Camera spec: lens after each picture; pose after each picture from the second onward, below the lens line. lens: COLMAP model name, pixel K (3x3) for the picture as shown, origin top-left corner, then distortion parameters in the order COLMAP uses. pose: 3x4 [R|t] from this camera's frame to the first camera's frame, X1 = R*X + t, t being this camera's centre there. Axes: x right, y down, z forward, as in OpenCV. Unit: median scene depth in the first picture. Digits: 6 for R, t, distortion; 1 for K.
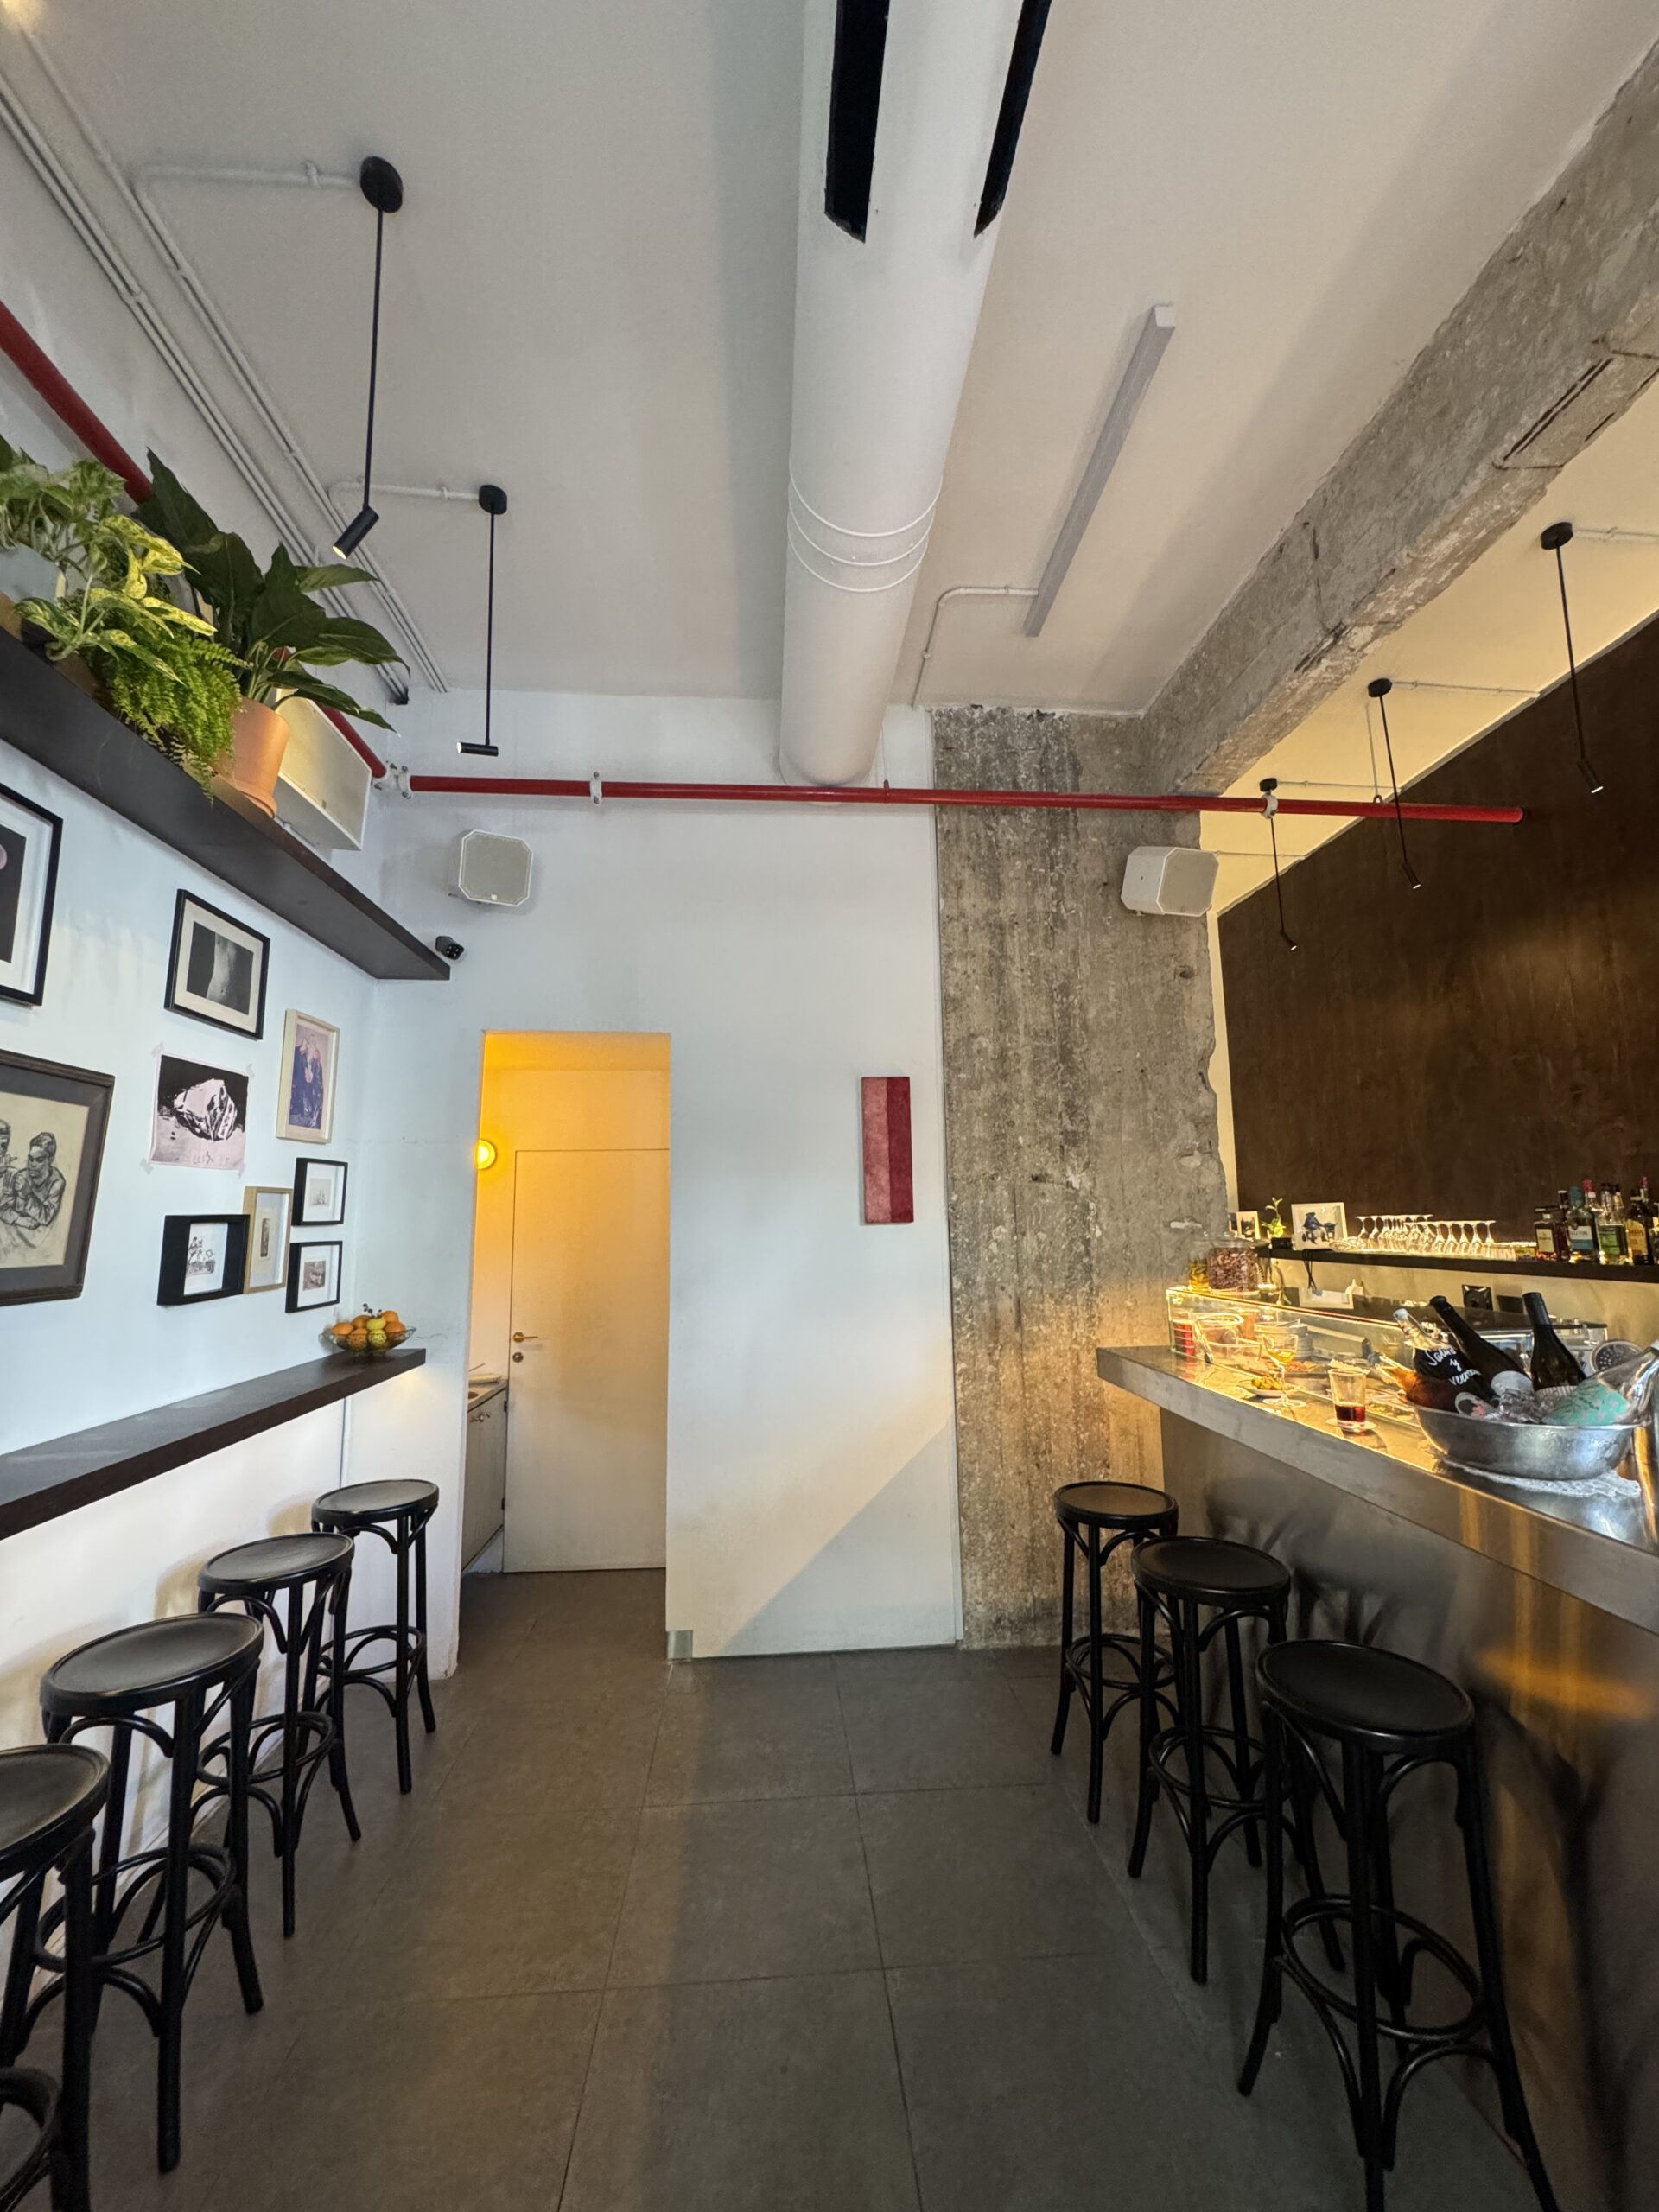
lens RADIAL K [[886.8, 0, 829.5], [0, 886.8, 1106.0], [0, 0, 1]] dist [-0.006700, 0.000054]
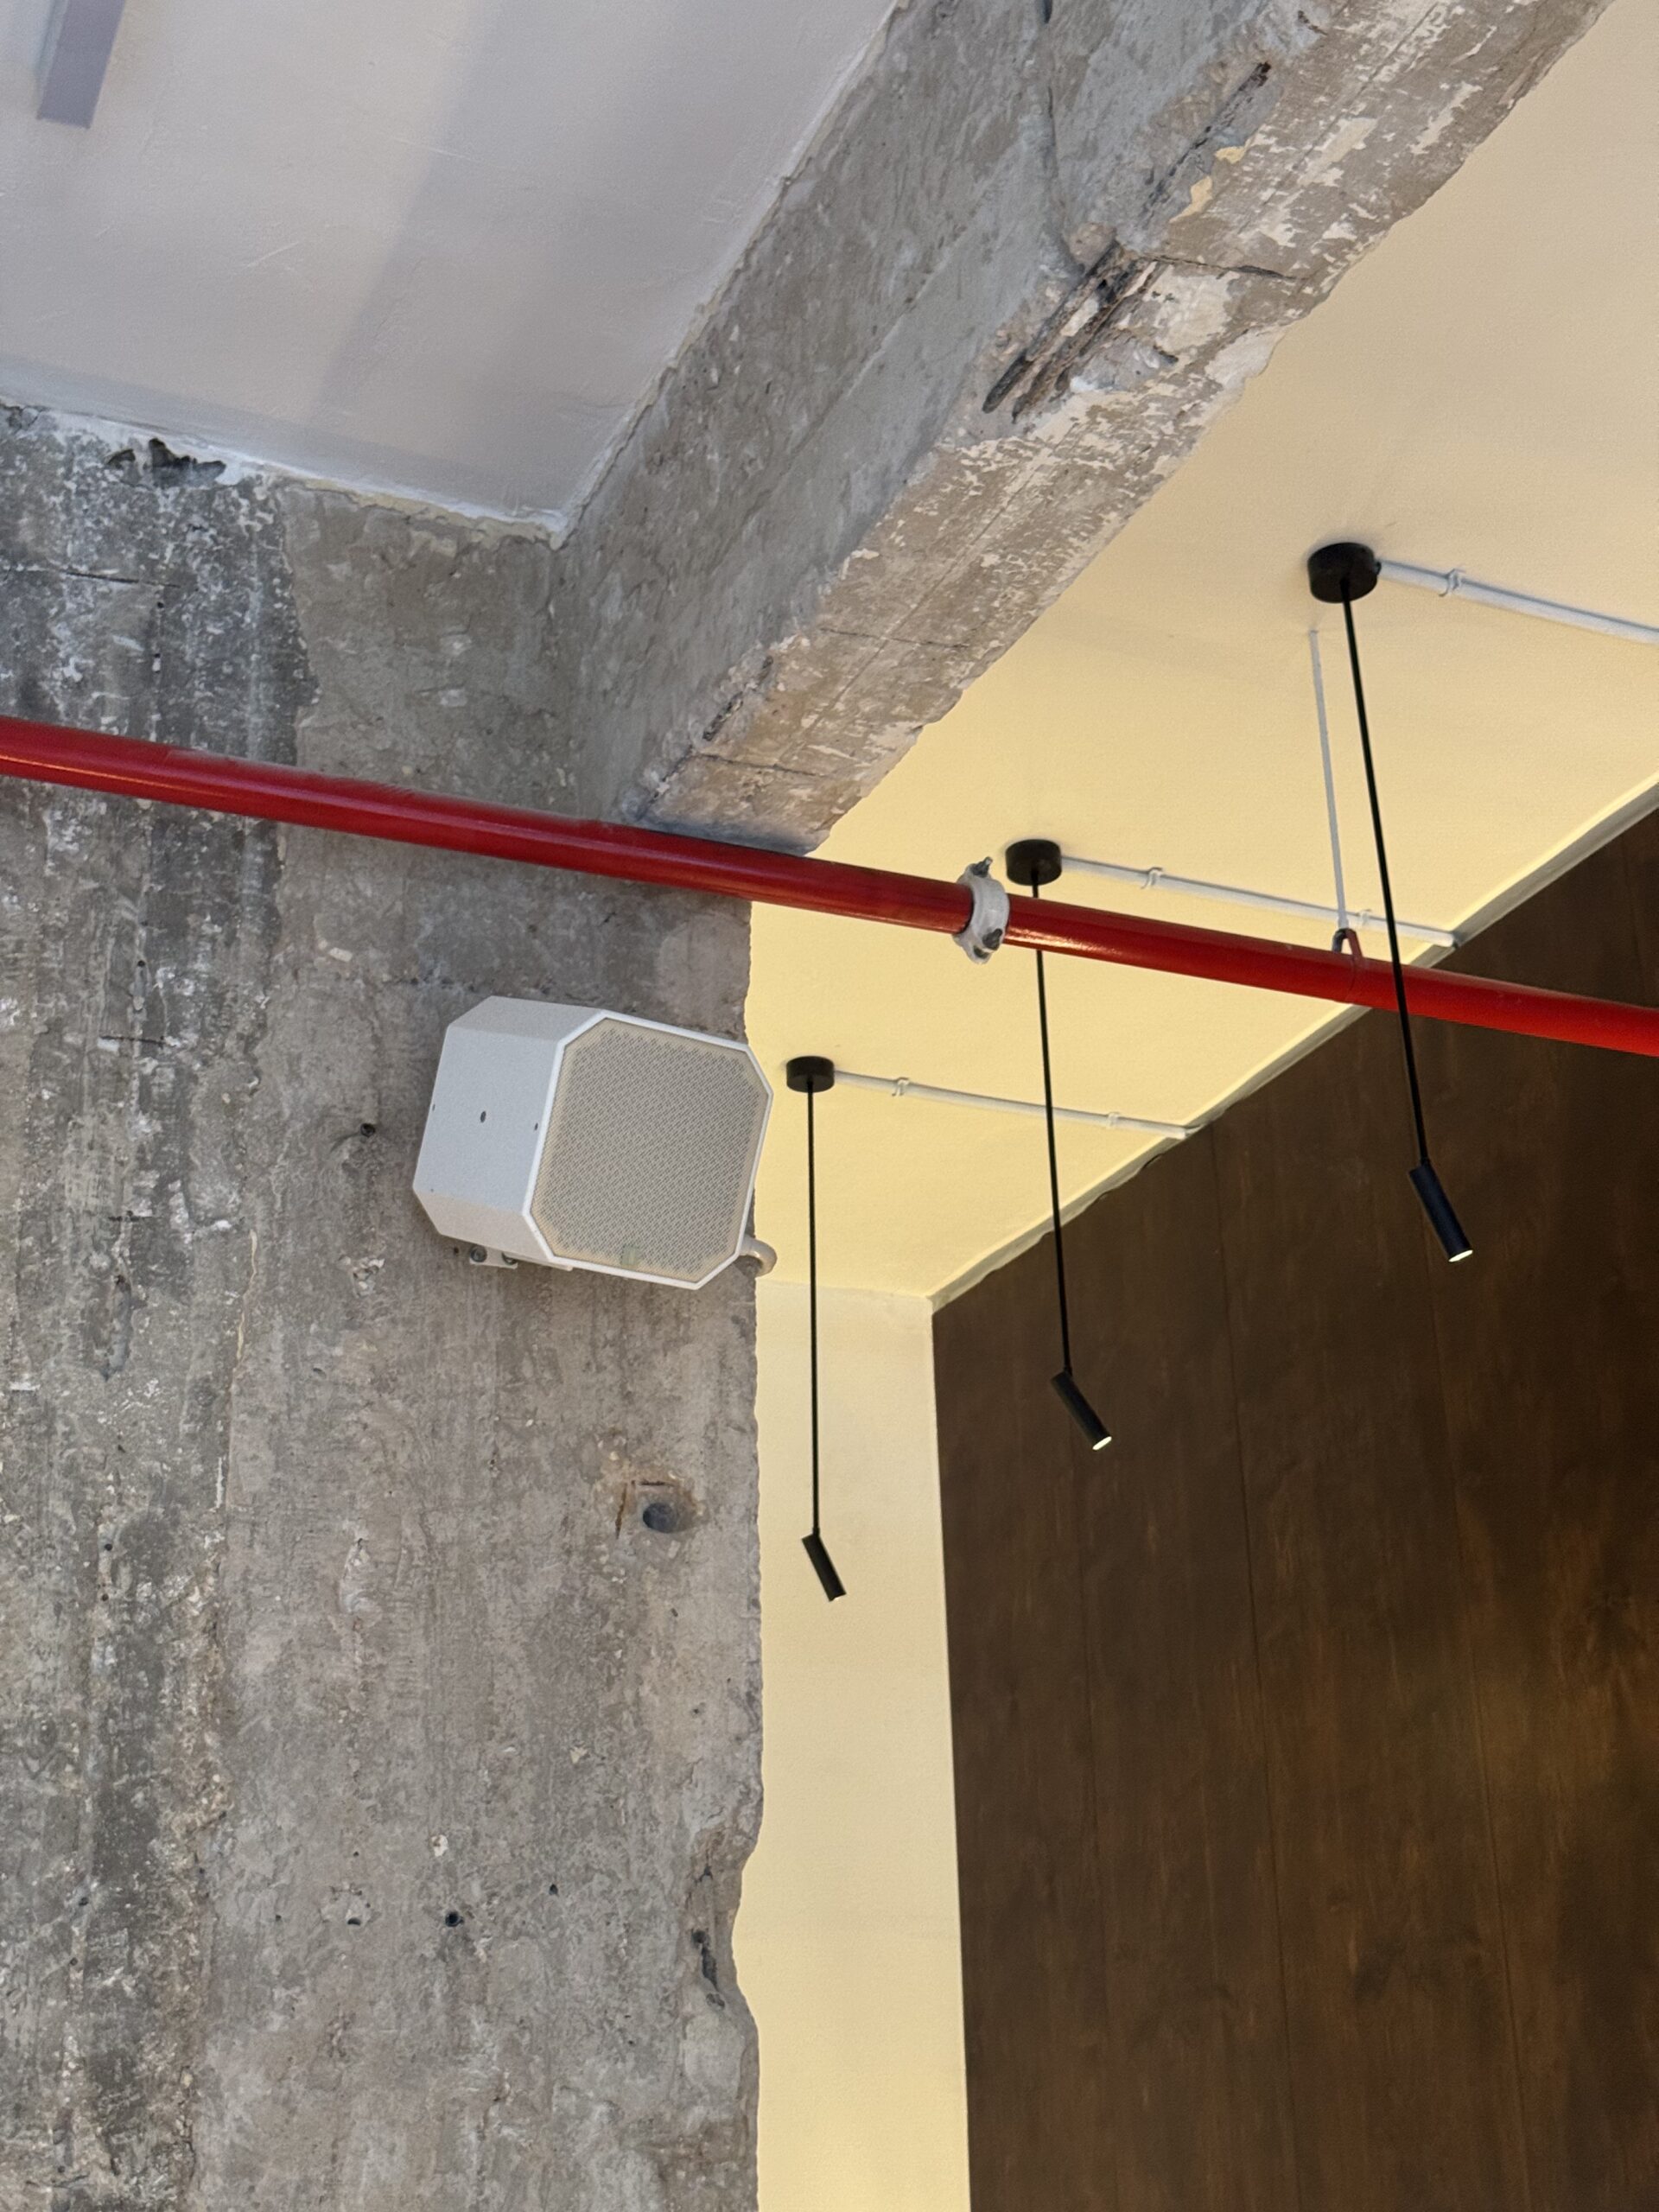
lens RADIAL K [[3134.5, 0, 829.5], [0, 3134.5, 1106.0], [0, 0, 1]] dist [0.103395, -0.009593]
pose [[0.943797, 0.111426, 0.311177, 0.161965], [-0.028861, 0.965649, -0.258244, -0.034055], [-0.329263, 0.234749, 0.914592, 0.153630]]
